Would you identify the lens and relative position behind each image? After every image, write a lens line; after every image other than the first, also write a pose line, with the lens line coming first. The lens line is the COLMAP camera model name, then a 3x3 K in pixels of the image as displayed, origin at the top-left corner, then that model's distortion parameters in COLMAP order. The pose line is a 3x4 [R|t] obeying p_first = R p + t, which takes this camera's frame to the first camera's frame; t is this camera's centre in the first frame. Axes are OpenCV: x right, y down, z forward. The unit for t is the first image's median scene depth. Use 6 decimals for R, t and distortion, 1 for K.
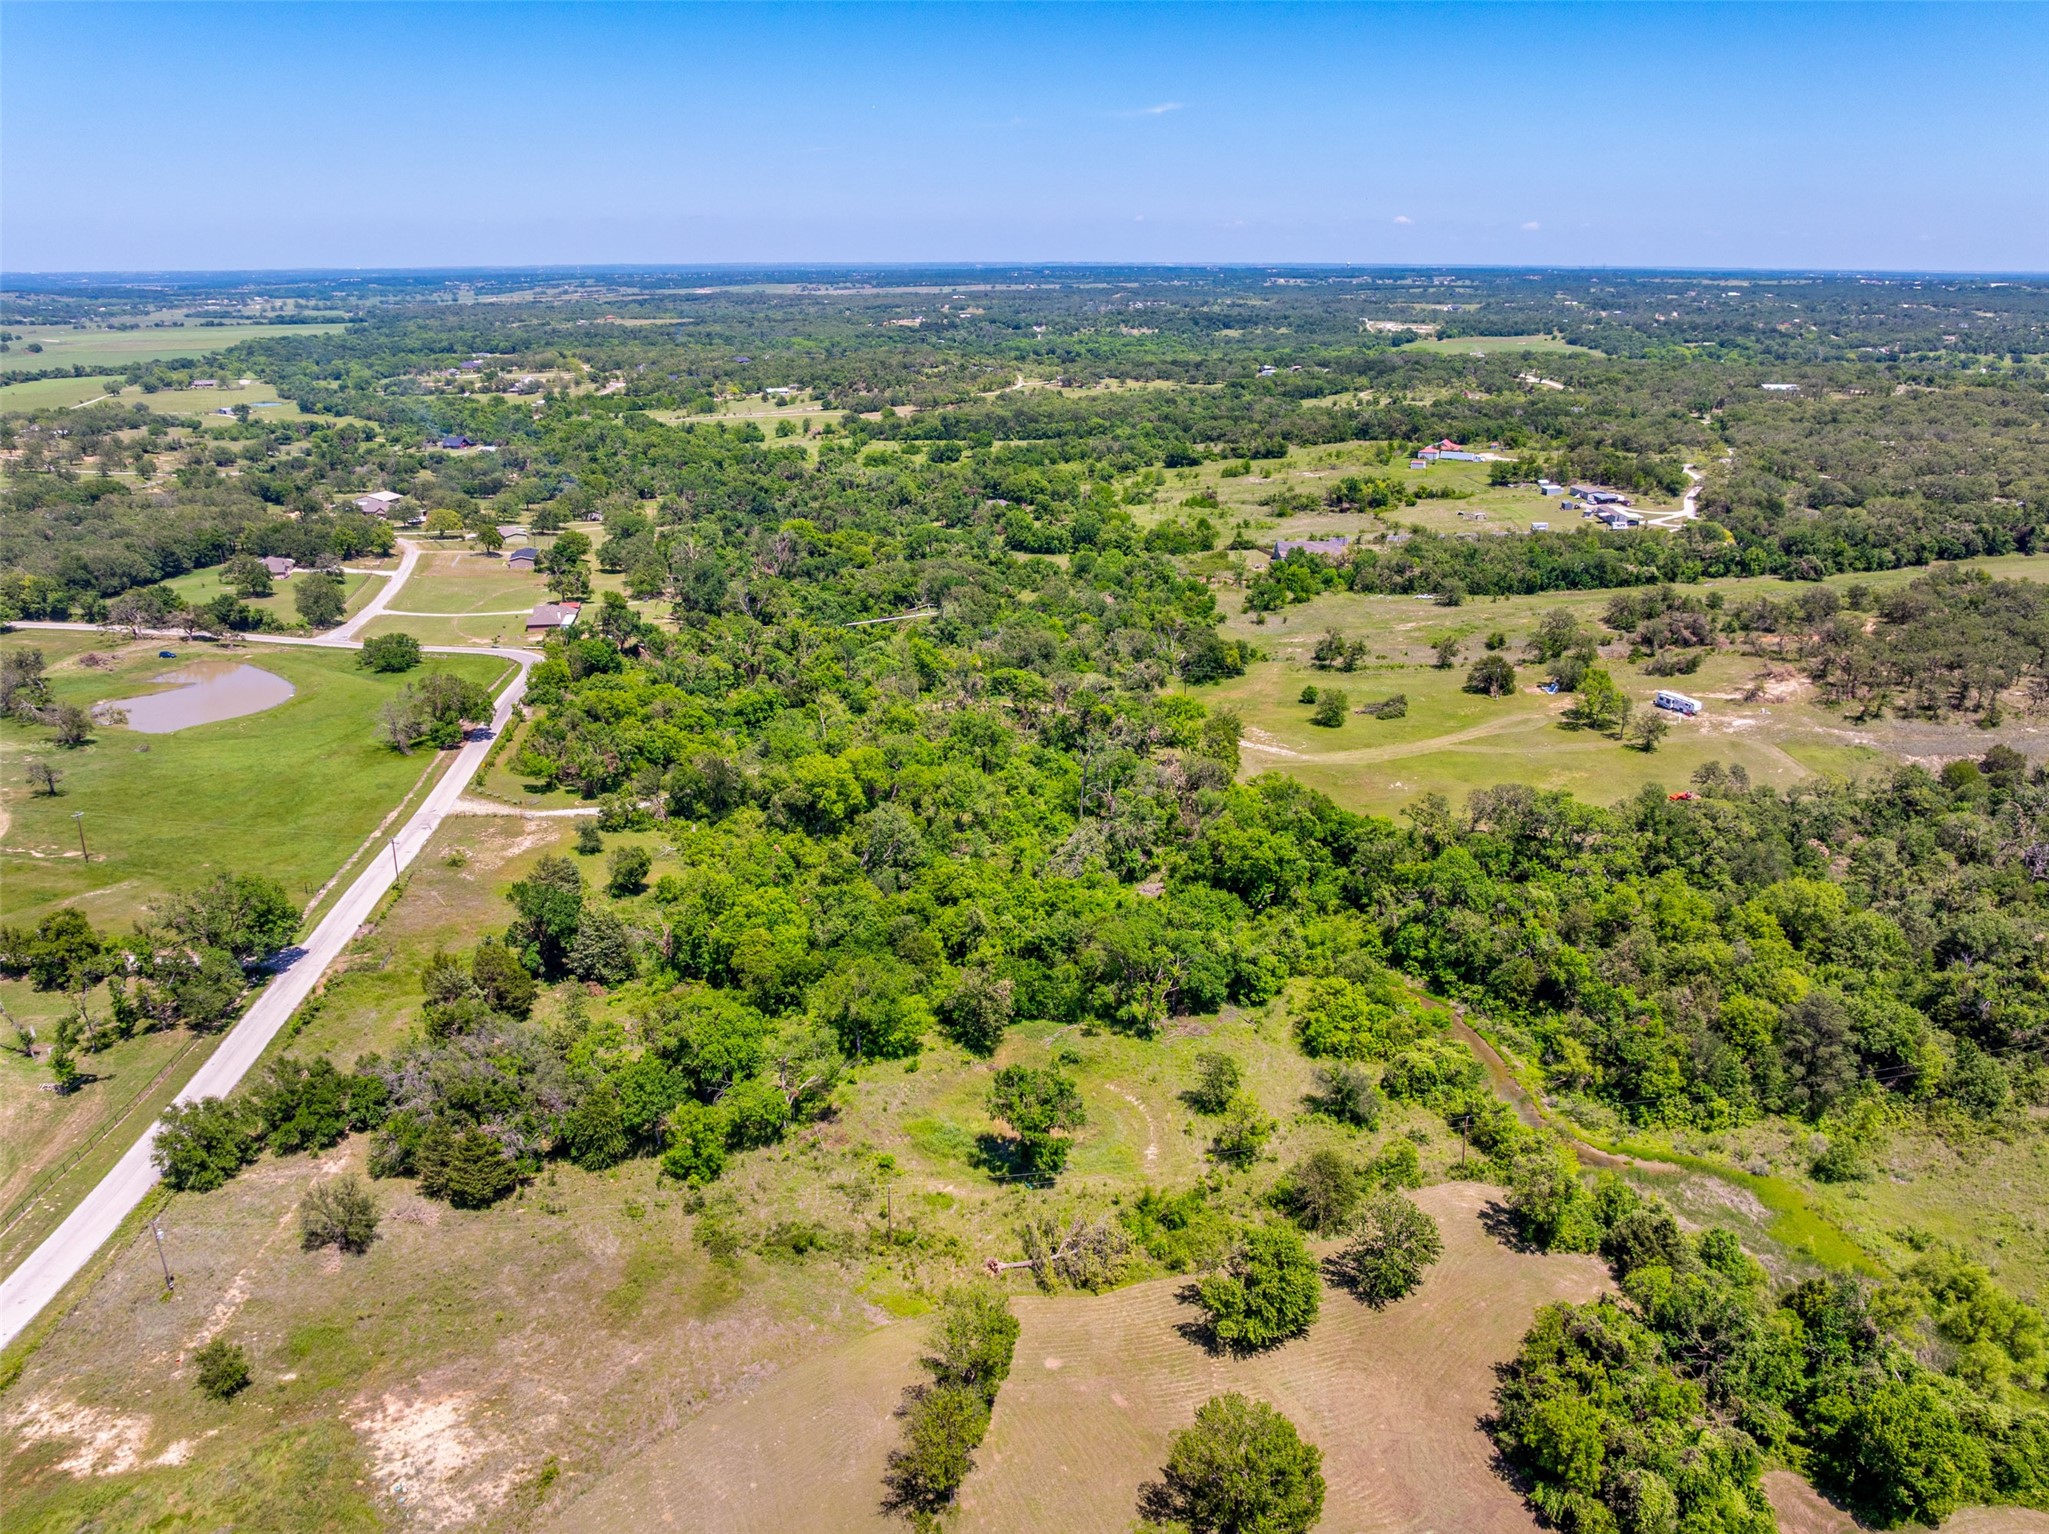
lens RADIAL K [[1453.1, 0, 1017.2], [0, 1453.1, 763.1], [0, 0, 1]] dist [-0.050480, 0.017866]
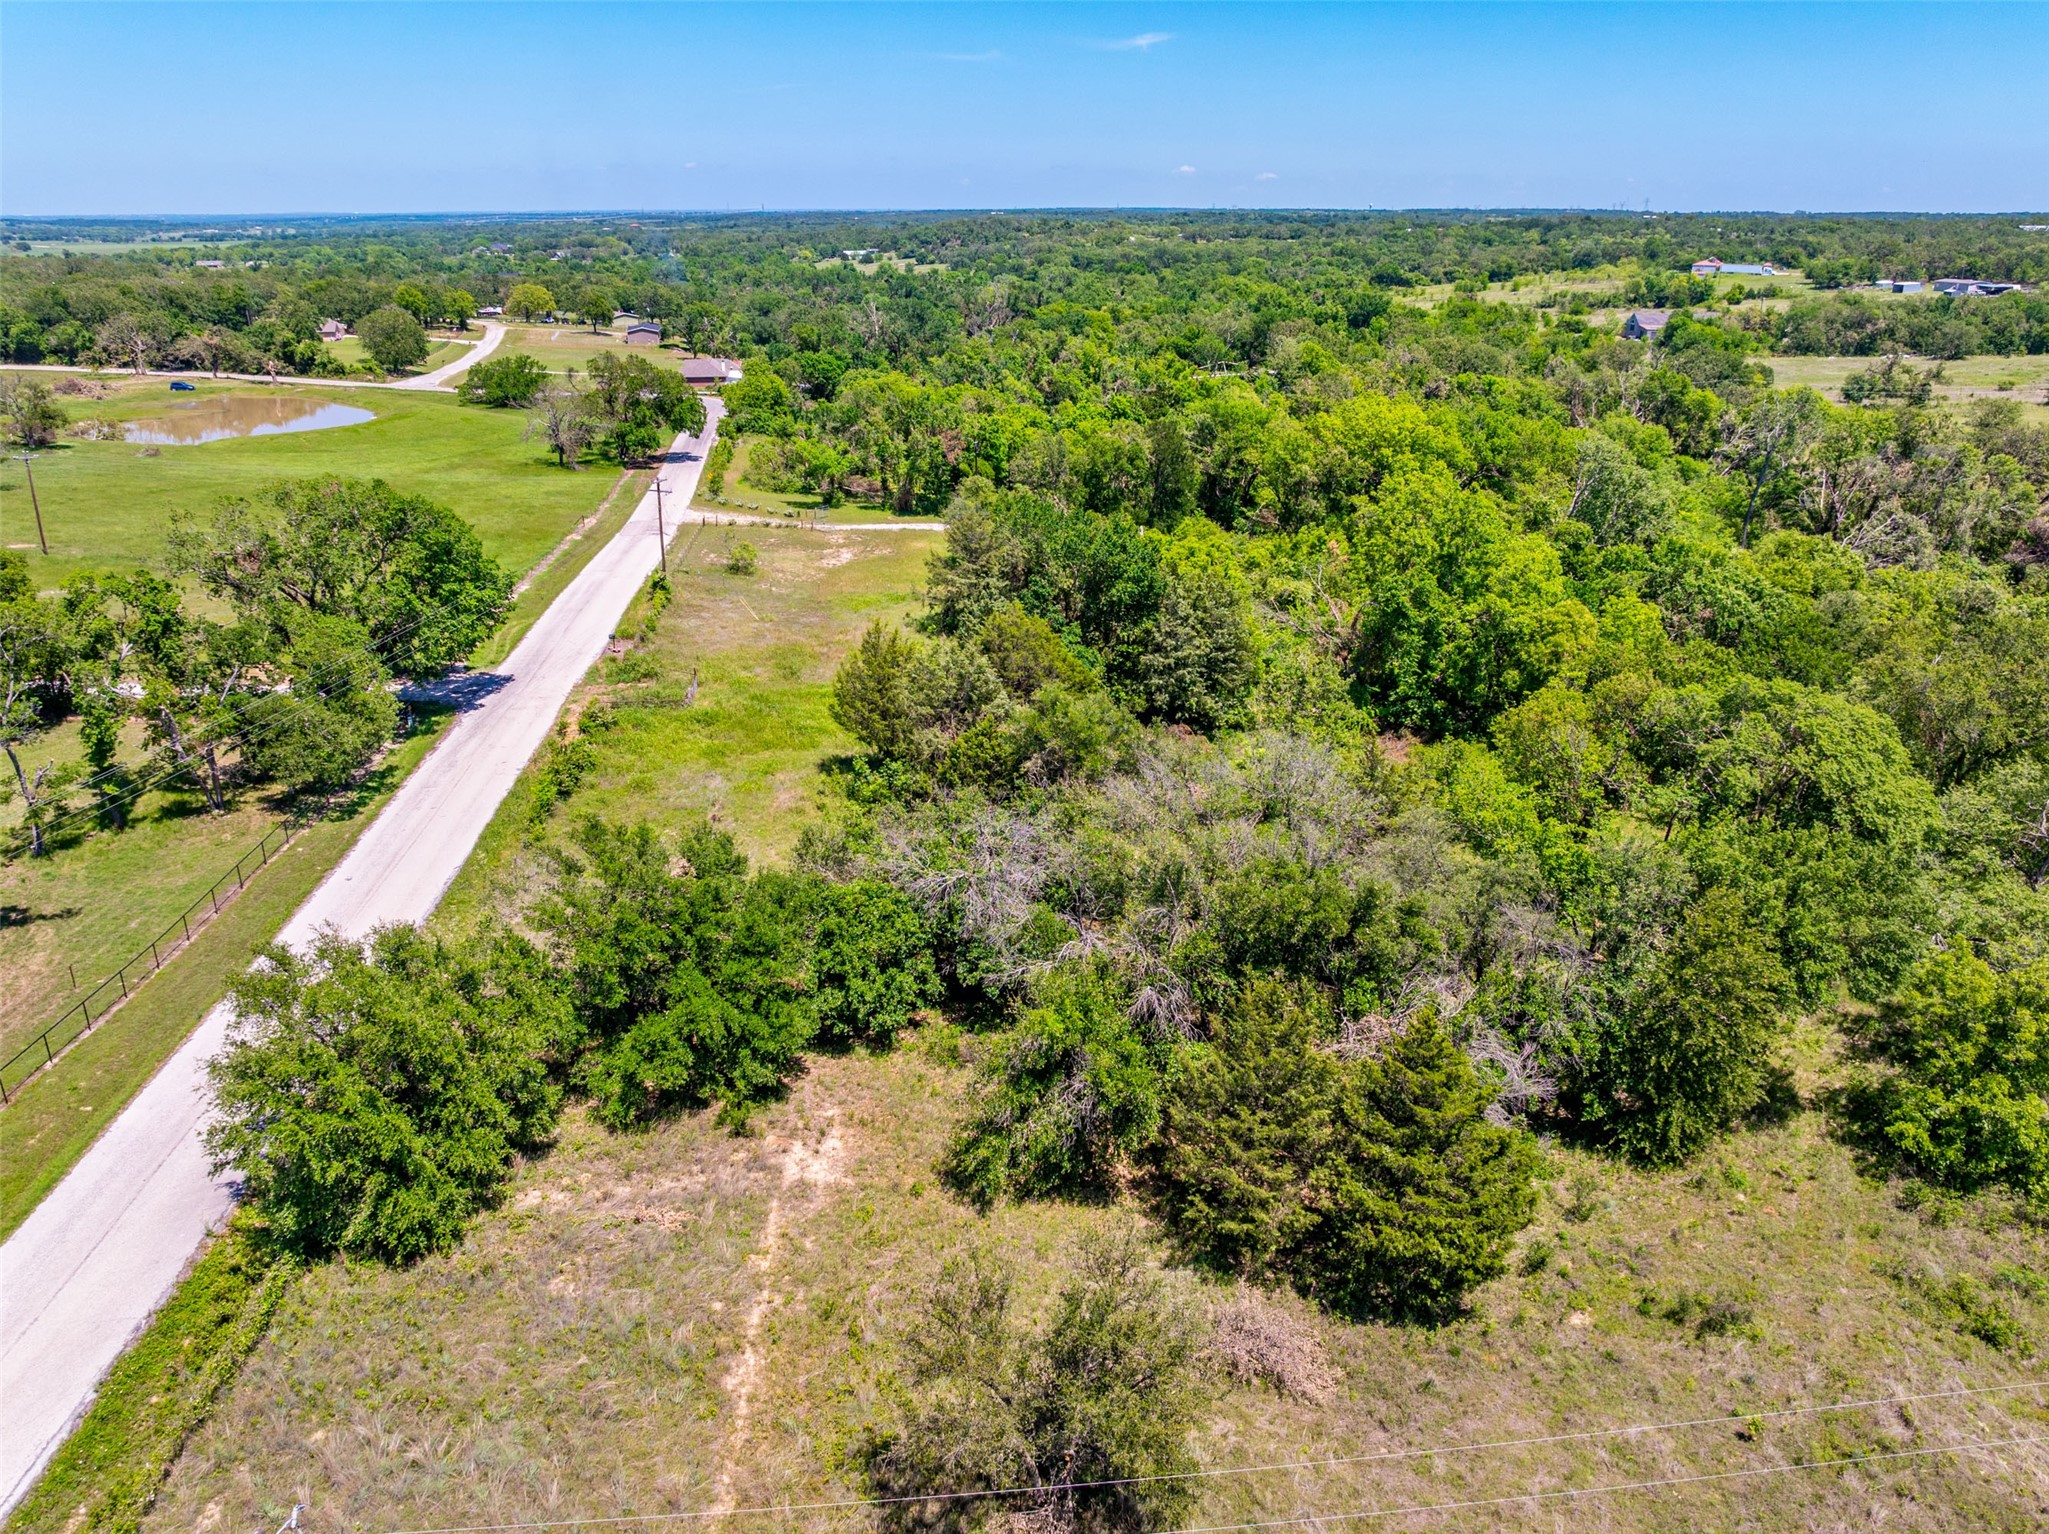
lens RADIAL K [[1453.1, 0, 1023.7], [0, 1453.1, 756.3], [0, 0, 1]] dist [-0.050480, 0.017866]
pose [[0.999980, 0.005044, 0.003785, -0.429536], [-0.005139, 0.999659, 0.025613, 0.186652], [-0.003655, -0.025632, 0.999665, 0.692160]]
